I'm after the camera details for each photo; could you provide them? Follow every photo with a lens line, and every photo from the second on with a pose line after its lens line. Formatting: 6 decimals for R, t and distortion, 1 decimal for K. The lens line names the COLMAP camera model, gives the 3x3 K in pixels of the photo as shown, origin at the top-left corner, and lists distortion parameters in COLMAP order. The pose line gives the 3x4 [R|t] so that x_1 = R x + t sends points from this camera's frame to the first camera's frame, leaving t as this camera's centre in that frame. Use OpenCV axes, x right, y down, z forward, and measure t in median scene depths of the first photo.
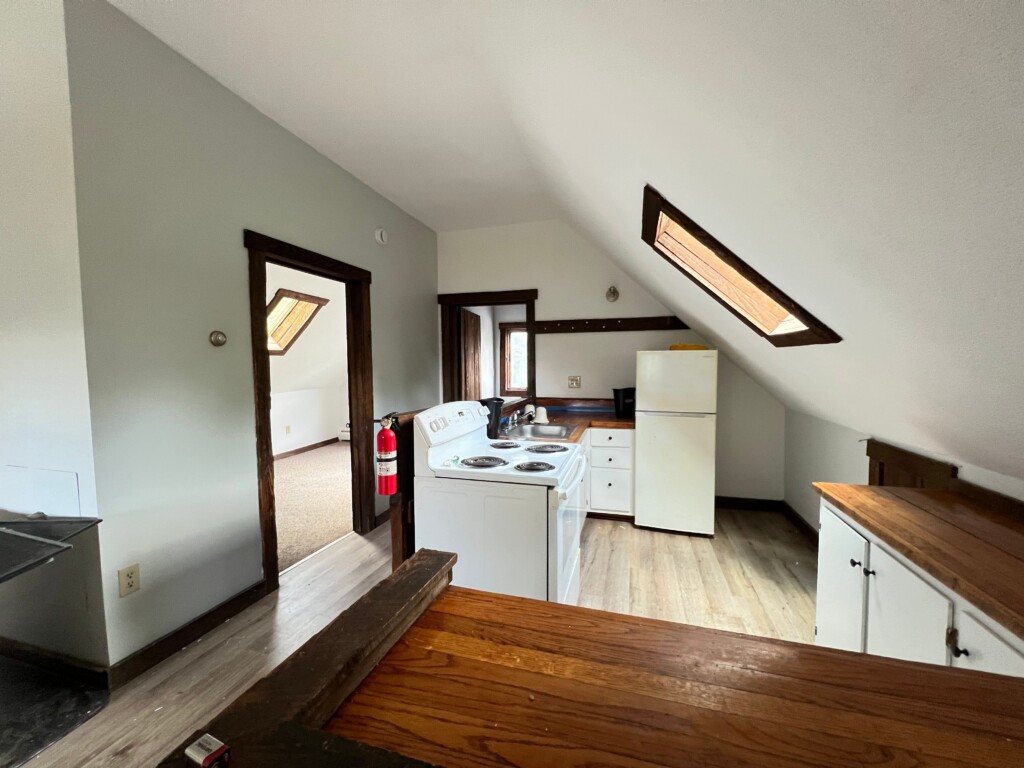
lens RADIAL K [[408.1, 0, 514.5], [0, 408.1, 384.9], [0, 0, 1]] dist [-0.000187, -0.000114]
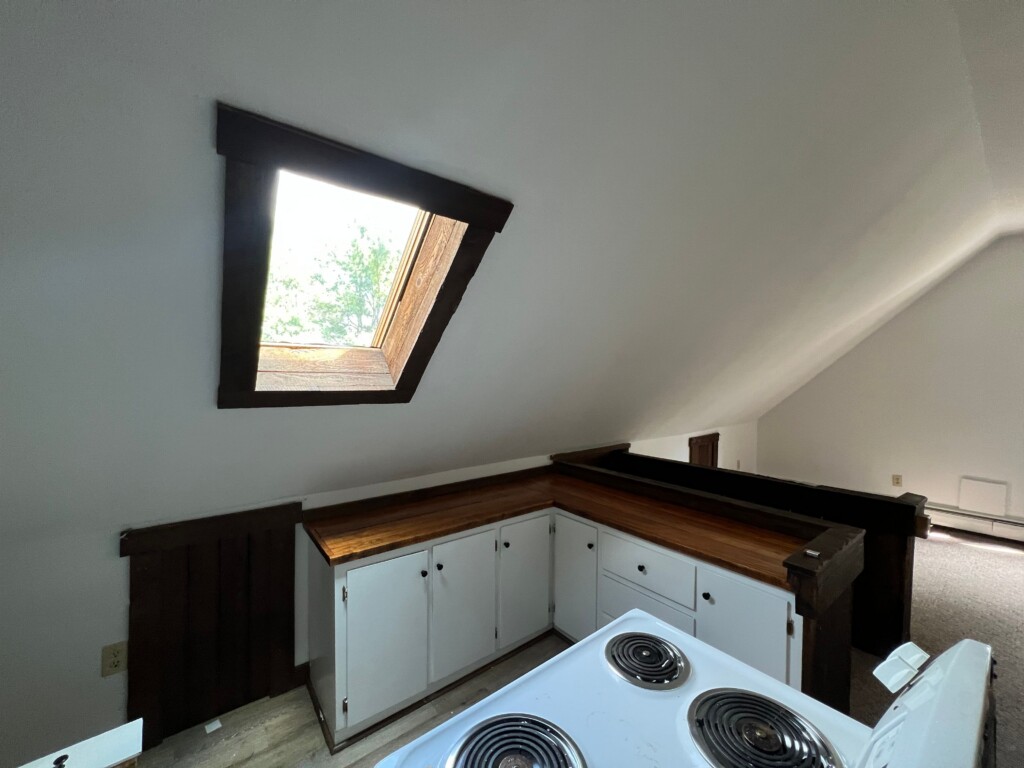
lens RADIAL K [[408.1, 0, 514.5], [0, 408.1, 384.9], [0, 0, 1]] dist [-0.000187, -0.000114]
pose [[-0.815859, -0.010432, 0.578157, -0.083763], [0.030819, 0.997632, 0.061490, -0.139958], [-0.577429, 0.067985, -0.813605, 1.141068]]
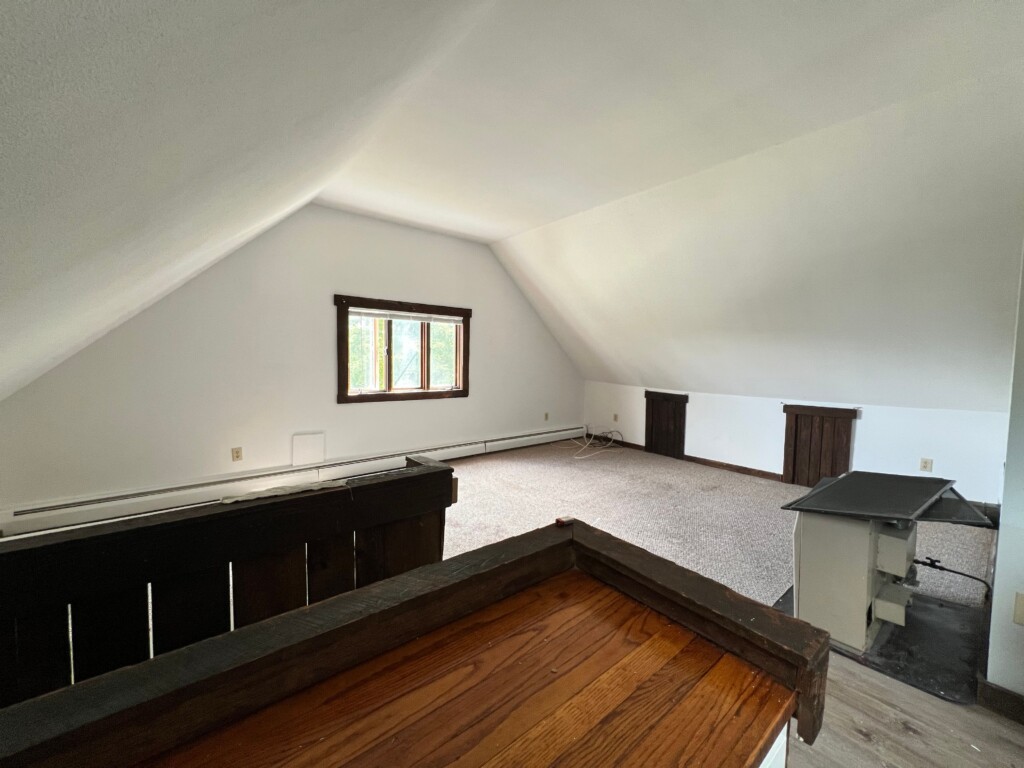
lens RADIAL K [[408.1, 0, 514.5], [0, 408.1, 384.9], [0, 0, 1]] dist [-0.000187, -0.000114]
pose [[-0.568498, 0.052575, -0.821003, 0.258732], [-0.051962, 0.993669, 0.099612, -0.018809], [0.821042, 0.099291, -0.562167, 0.399669]]
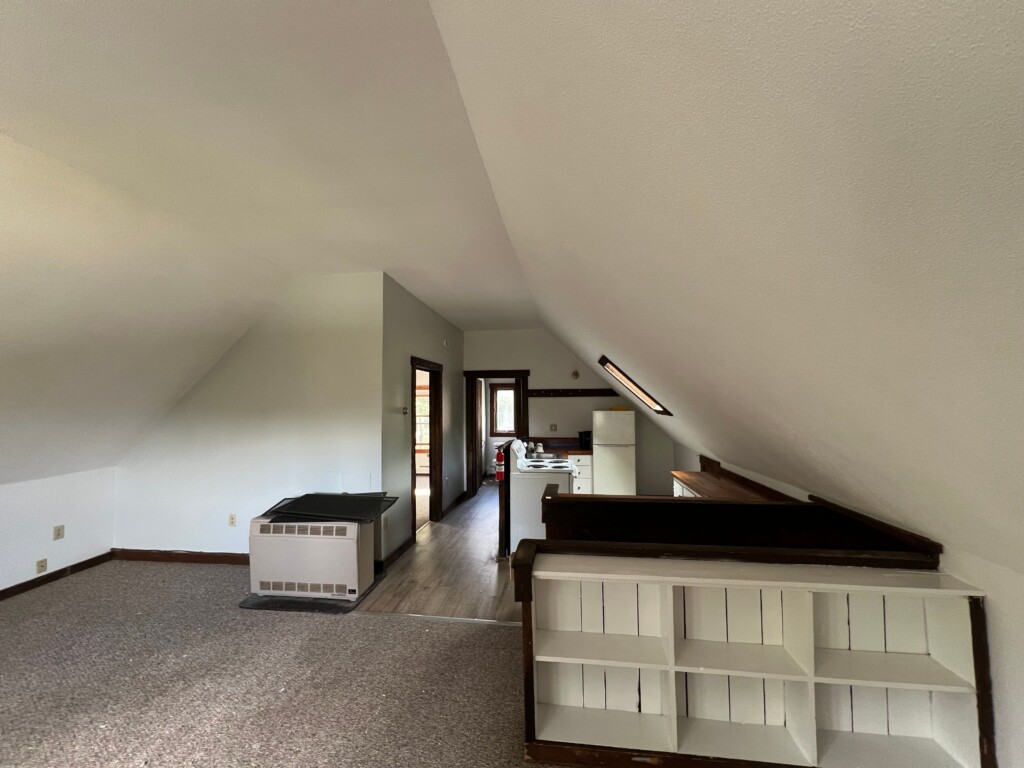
lens RADIAL K [[408.1, 0, 514.5], [0, 408.1, 384.9], [0, 0, 1]] dist [-0.000187, -0.000114]
pose [[0.988192, 0.008213, 0.152998, -0.443185], [0.006568, 0.995374, -0.095856, -0.037021], [-0.153077, 0.095729, 0.983567, -1.019528]]
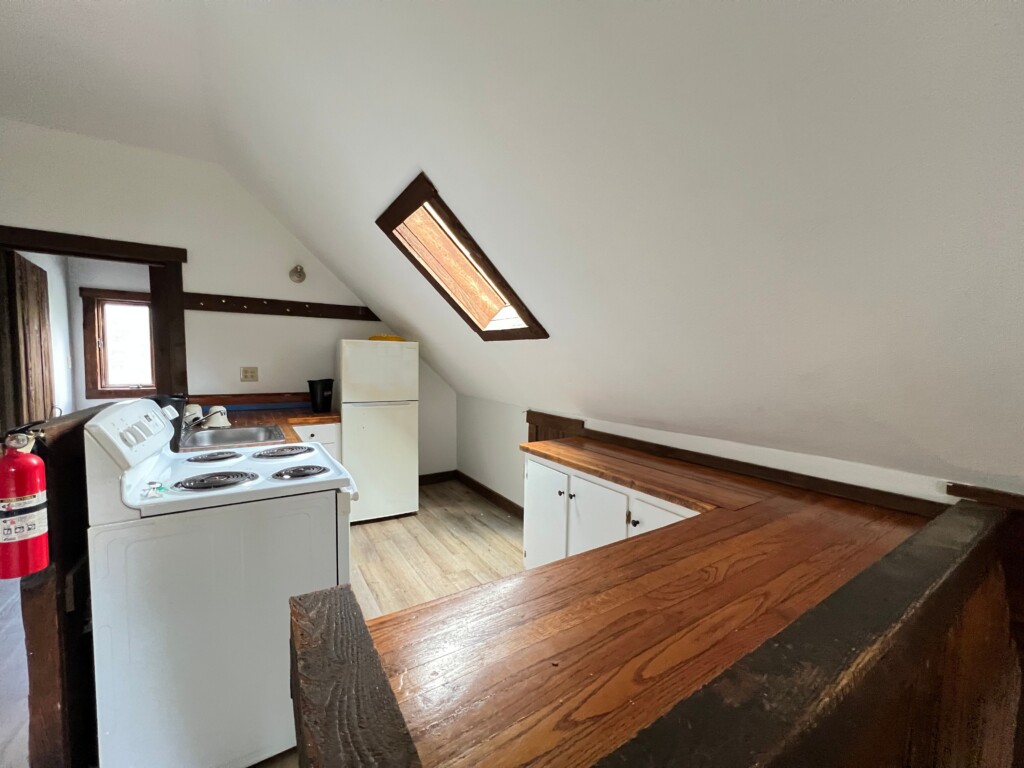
lens RADIAL K [[408.1, 0, 514.5], [0, 408.1, 384.9], [0, 0, 1]] dist [-0.000187, -0.000114]
pose [[0.654630, -0.029612, 0.755369, -0.213935], [0.020748, 0.999560, 0.021203, 0.014421], [-0.755664, 0.001792, 0.654957, 0.114154]]
